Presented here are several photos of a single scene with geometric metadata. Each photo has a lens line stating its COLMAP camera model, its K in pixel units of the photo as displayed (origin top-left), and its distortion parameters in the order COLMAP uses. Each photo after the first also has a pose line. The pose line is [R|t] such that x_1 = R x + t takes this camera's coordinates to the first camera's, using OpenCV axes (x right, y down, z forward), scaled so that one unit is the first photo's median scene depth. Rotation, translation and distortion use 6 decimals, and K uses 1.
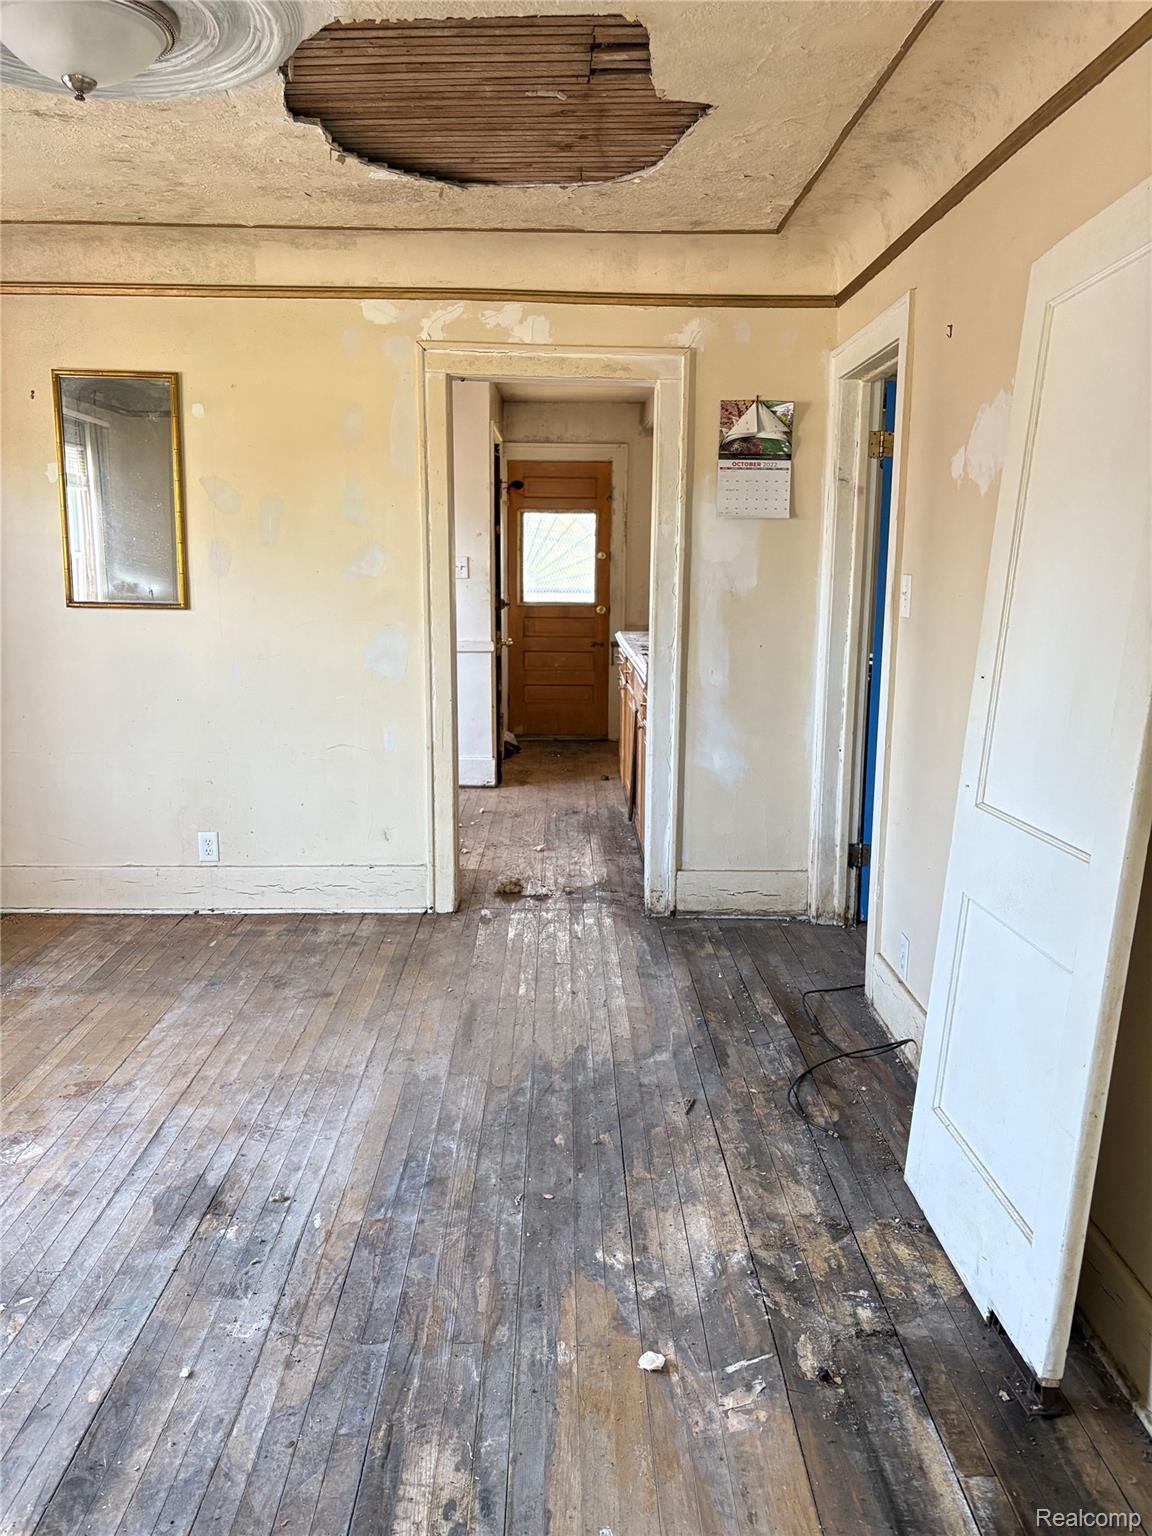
lens RADIAL K [[1191.0, 0, 571.1], [0, 1191.0, 765.9], [0, 0, 1]] dist [0.054464, -0.051883]
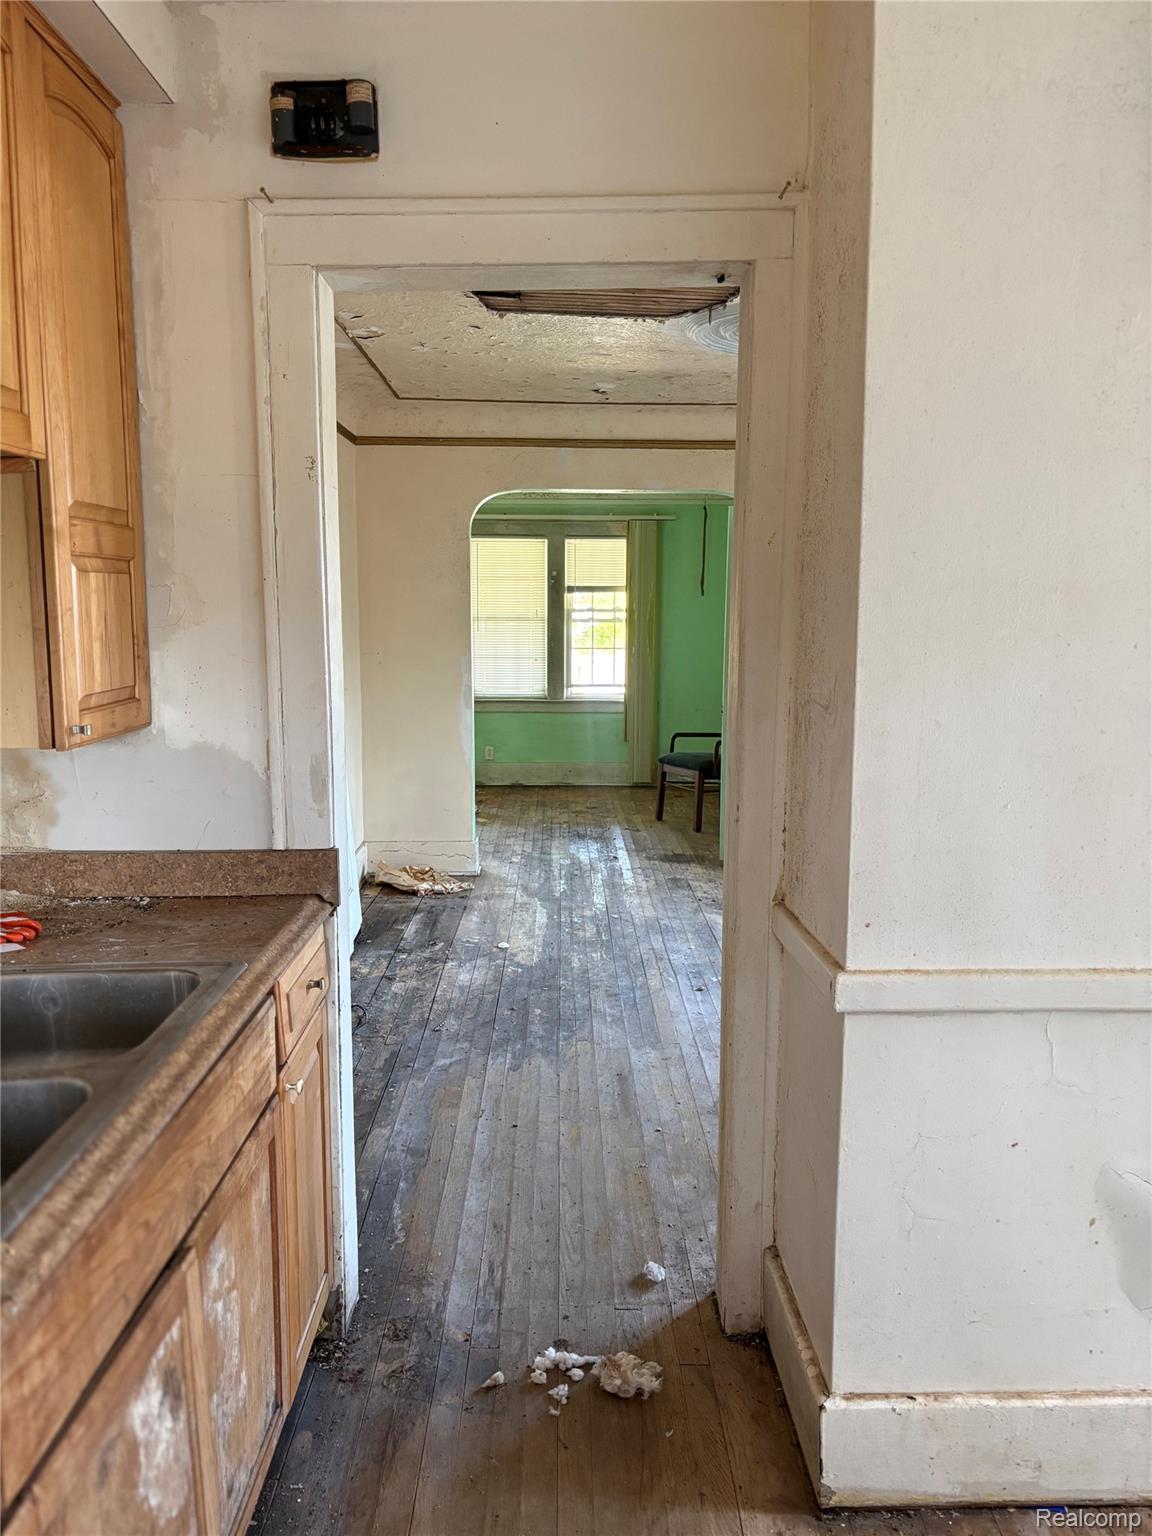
lens RADIAL K [[1191.0, 0, 572.9], [0, 1191.0, 769.9], [0, 0, 1]] dist [0.054464, -0.051883]
pose [[-0.999814, -0.019013, -0.003105, -0.044382], [-0.019059, 0.952687, 0.303356, -0.438458], [-0.002809, 0.303359, -0.952872, 2.403877]]
